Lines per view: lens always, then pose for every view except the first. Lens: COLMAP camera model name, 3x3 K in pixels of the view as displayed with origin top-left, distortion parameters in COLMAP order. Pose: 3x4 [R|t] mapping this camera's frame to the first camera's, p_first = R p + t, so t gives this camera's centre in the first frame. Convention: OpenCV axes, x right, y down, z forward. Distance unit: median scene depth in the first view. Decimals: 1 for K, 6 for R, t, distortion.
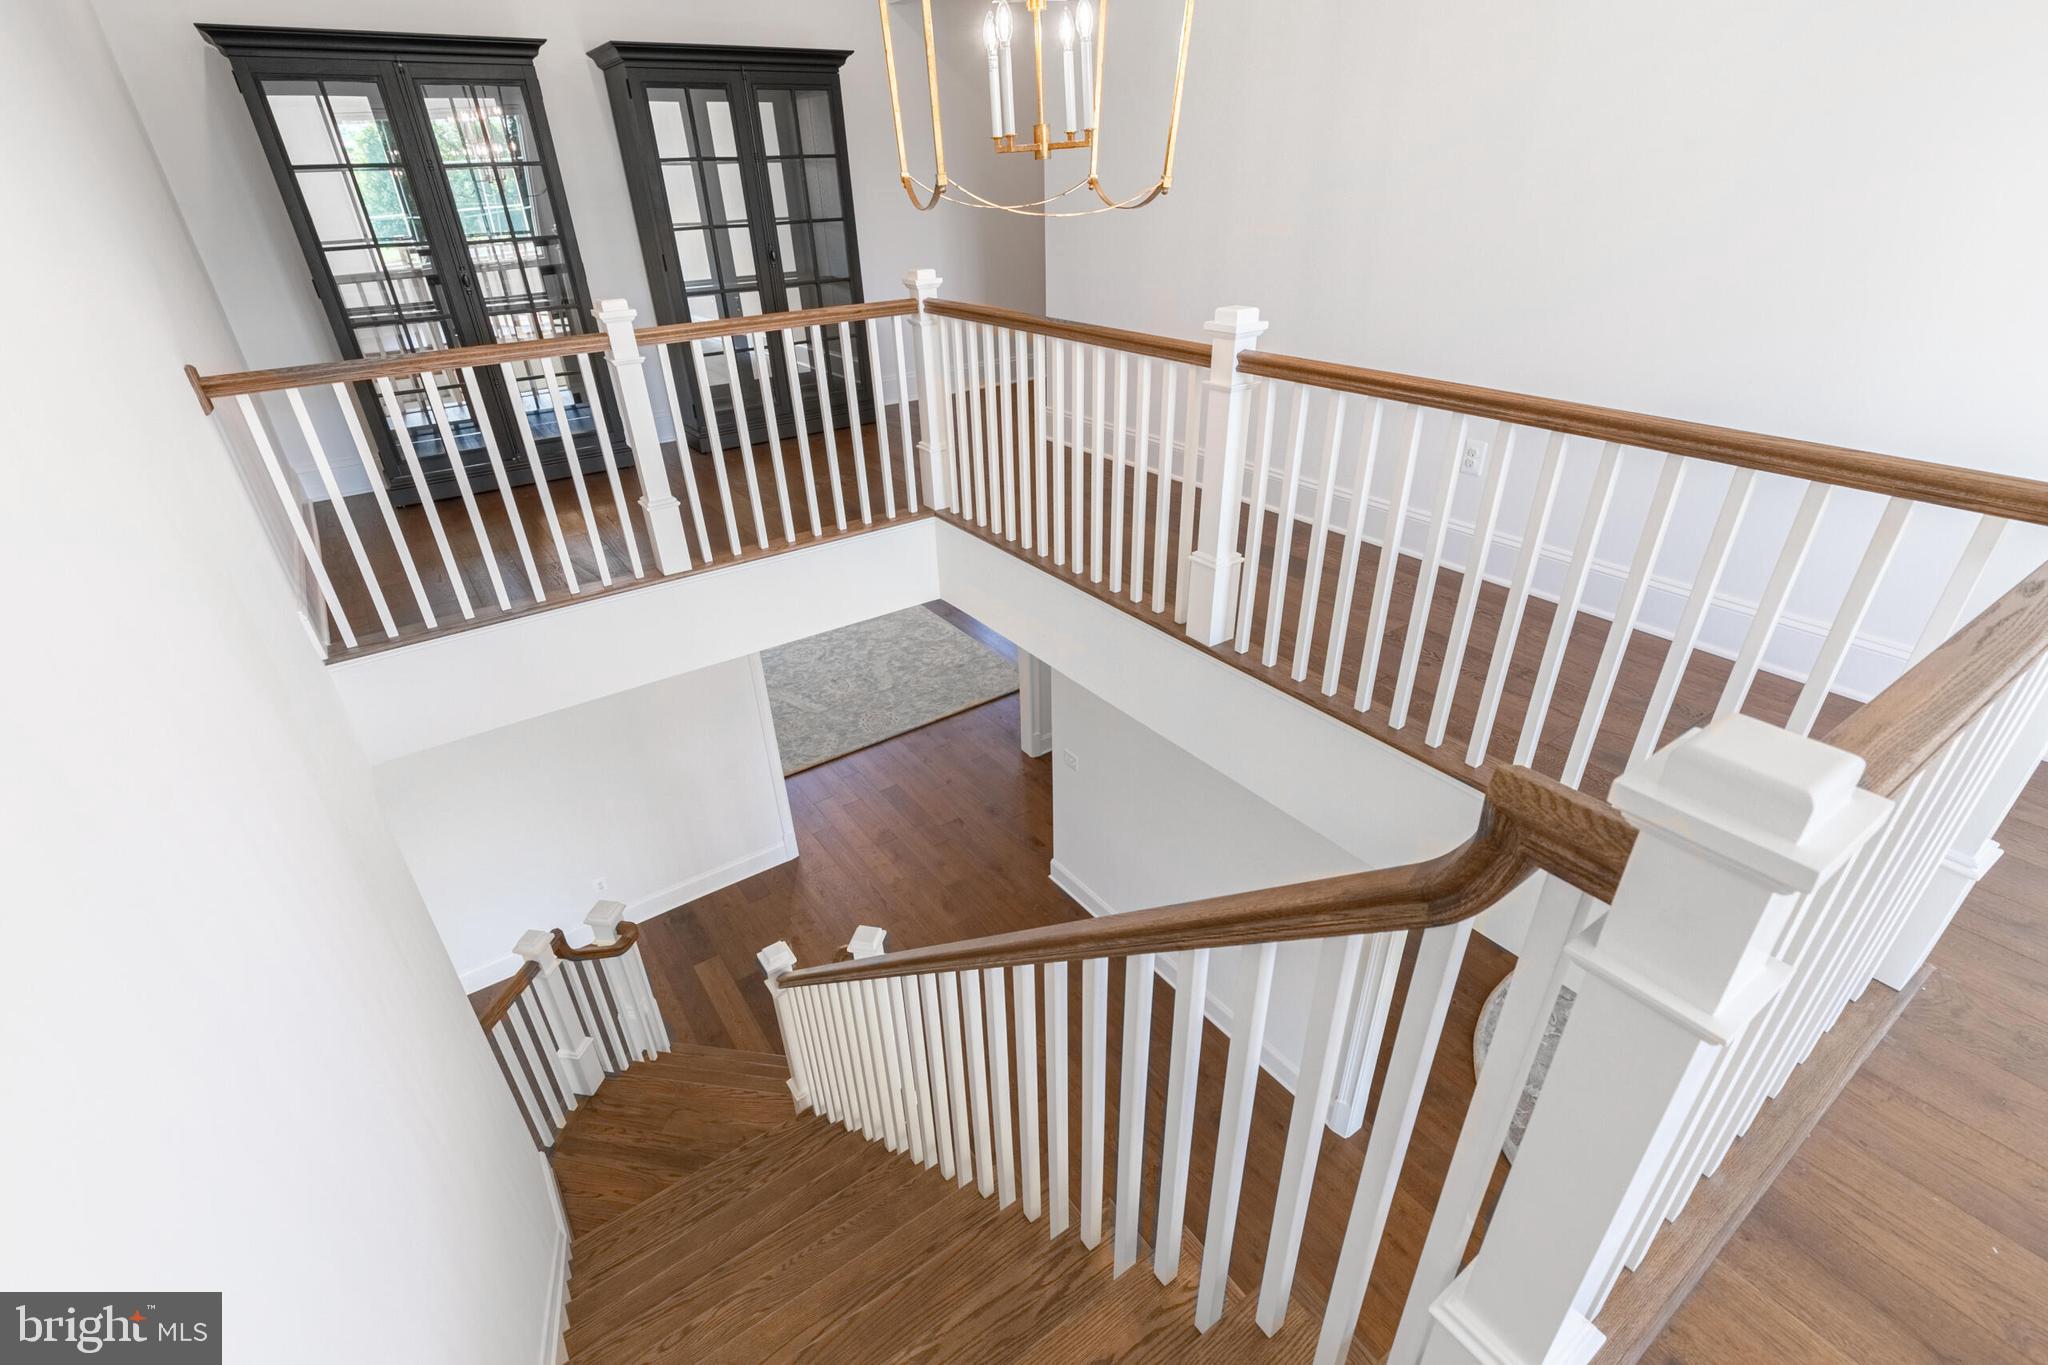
lens RADIAL K [[916.3, 0, 1016.8], [0, 916.3, 689.7], [0, 0, 1]] dist [0.003711, 0.000670]
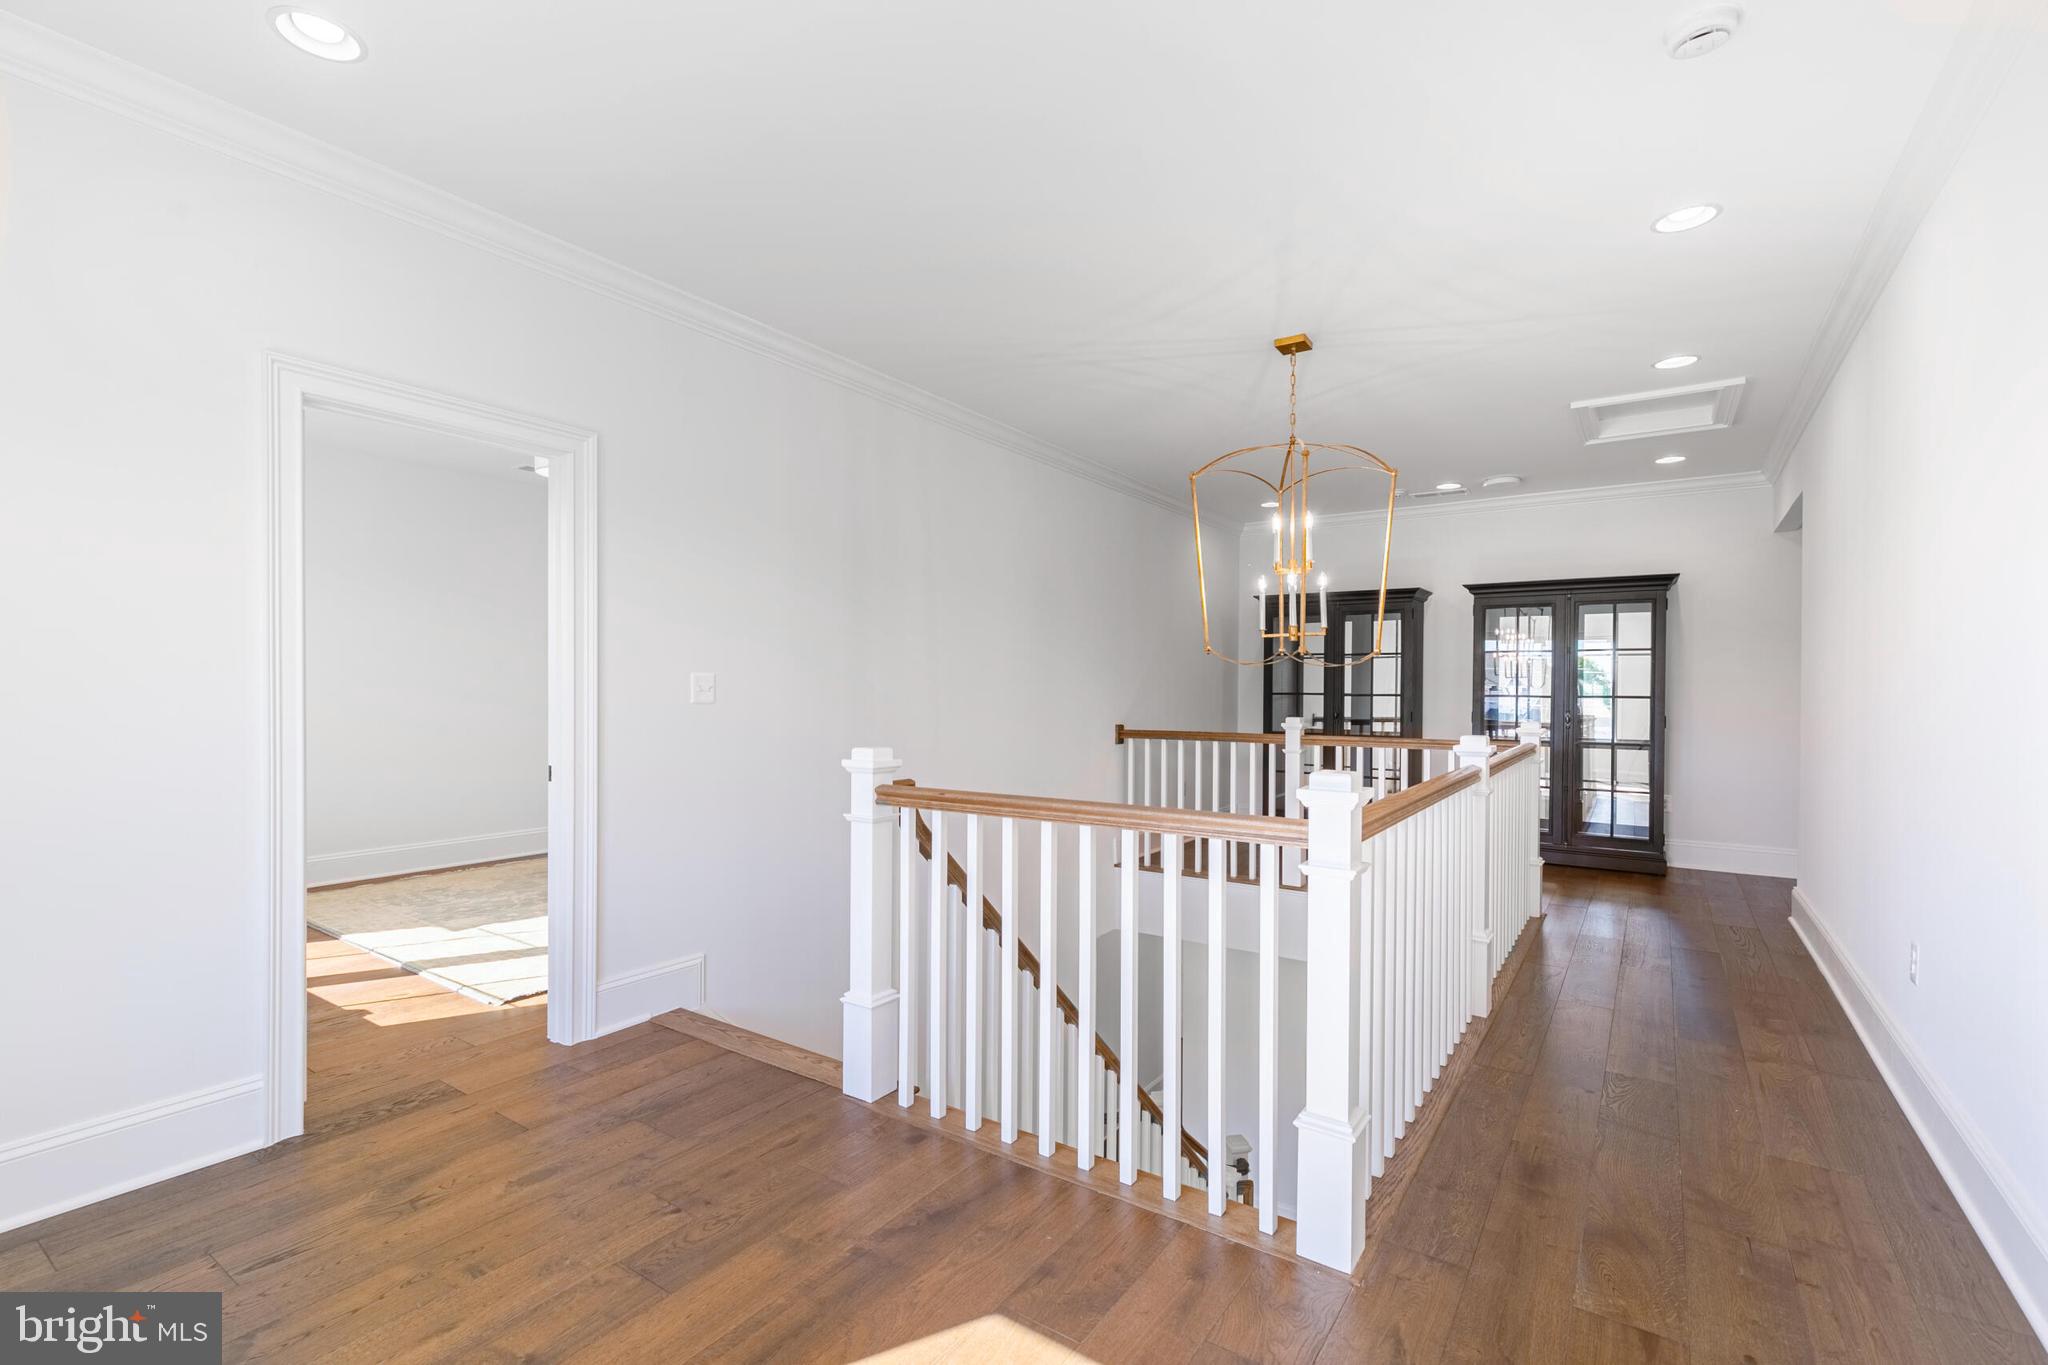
lens RADIAL K [[916.3, 0, 1016.6], [0, 916.3, 692.7], [0, 0, 1]] dist [0.003711, 0.000670]
pose [[0.350250, 0.035889, -0.935969, 0.834508], [-0.475581, 0.867690, -0.144697, 0.029162], [0.806937, 0.495809, 0.320976, -0.003055]]
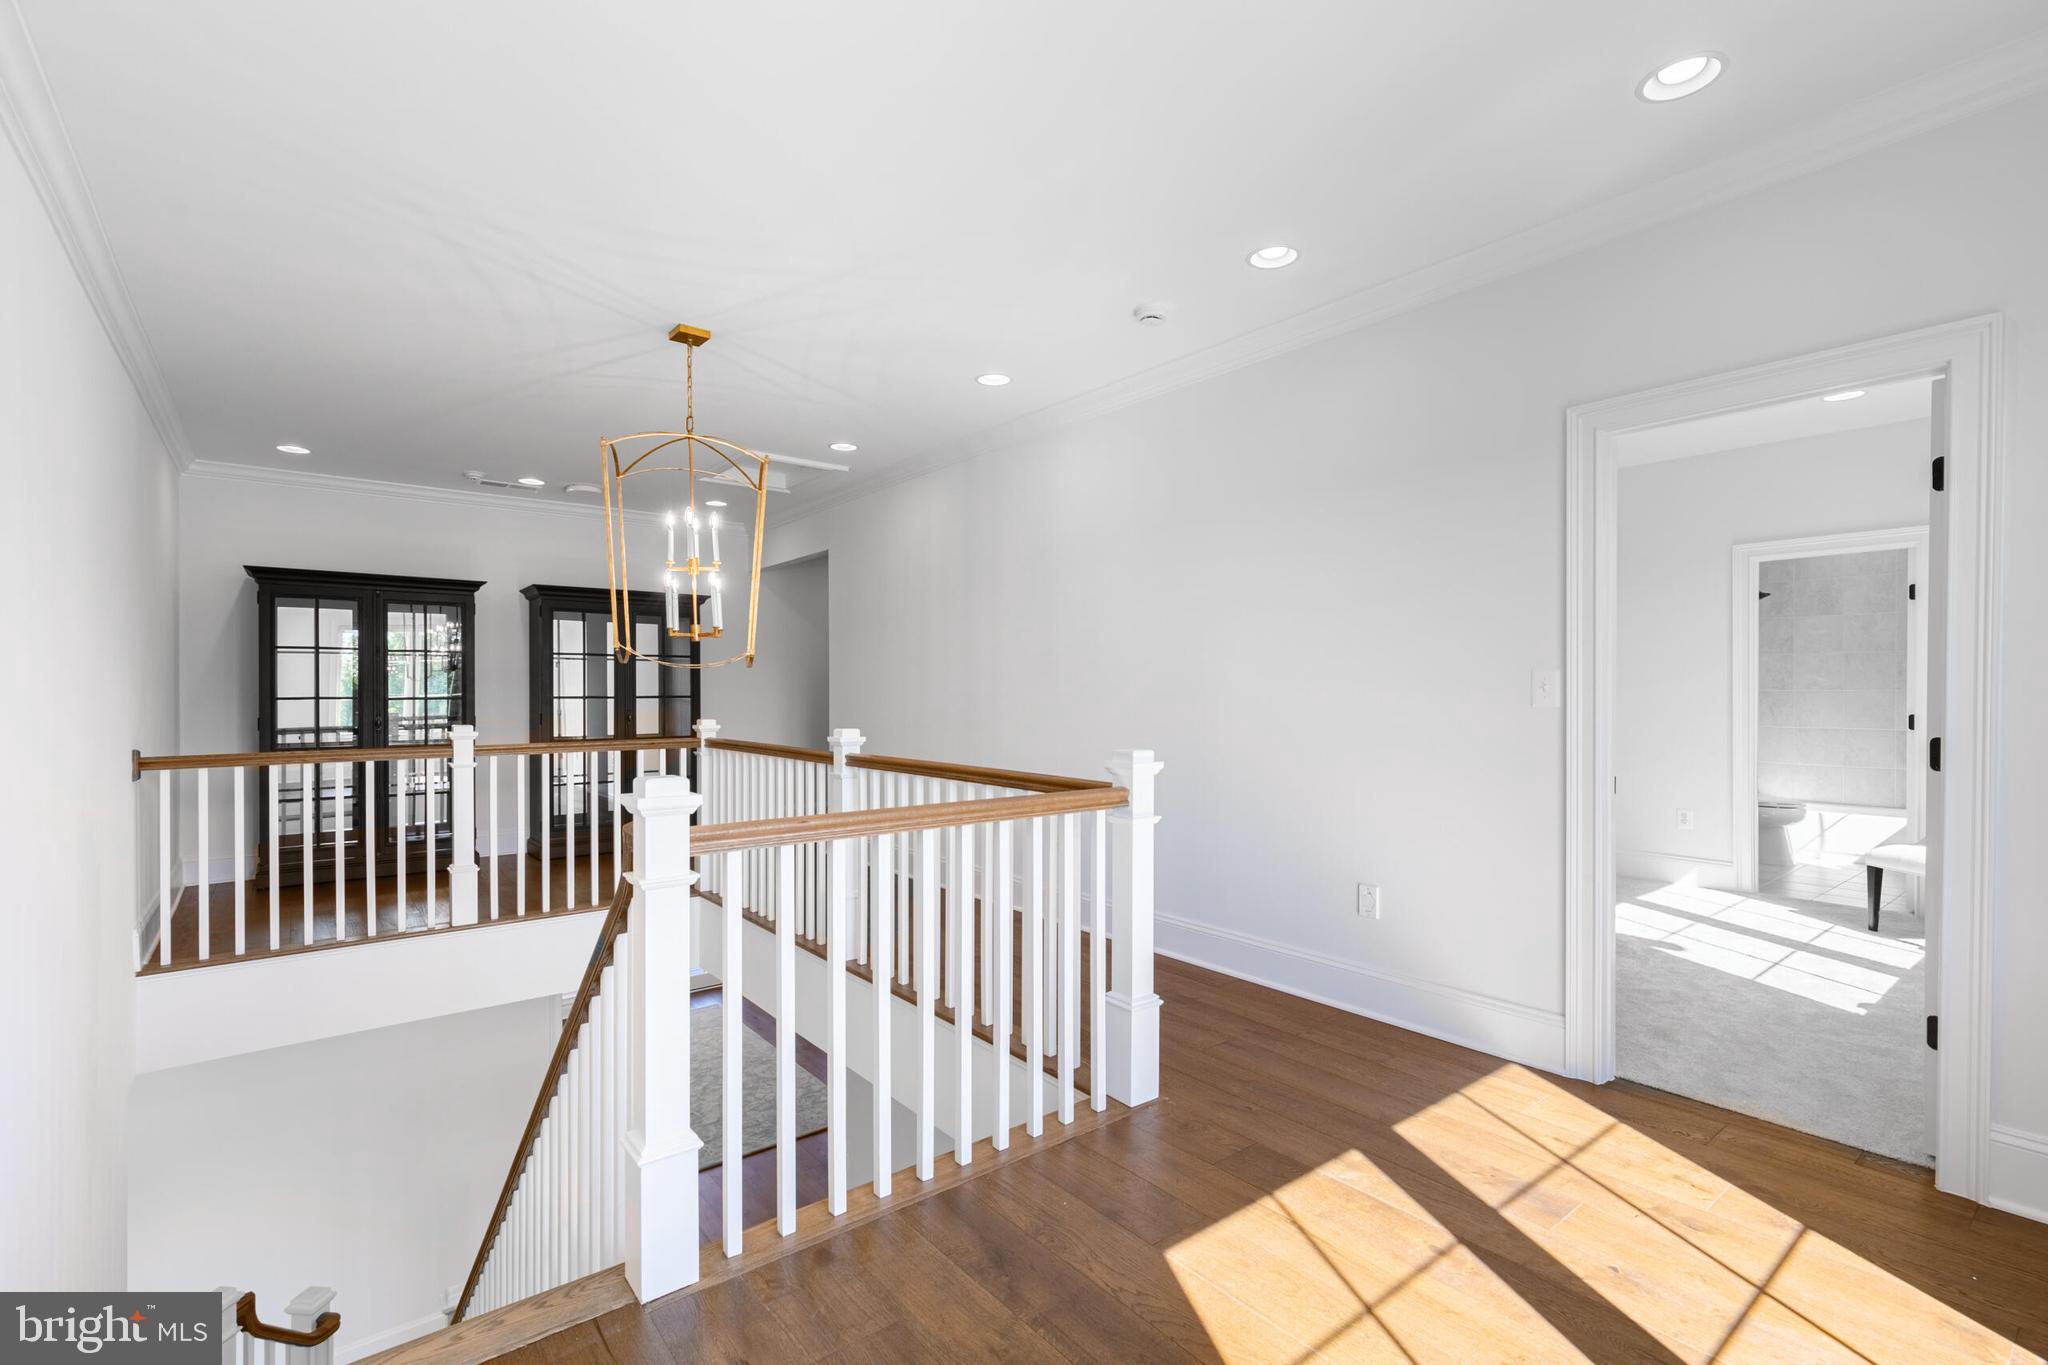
lens RADIAL K [[916.3, 0, 1024.6], [0, 916.3, 690.2], [0, 0, 1]] dist [0.003711, 0.000670]
pose [[0.997514, 0.027221, 0.065006, 0.299529], [0.008566, 0.868722, -0.495226, 0.217504], [-0.069952, 0.494551, 0.866329, -0.301785]]
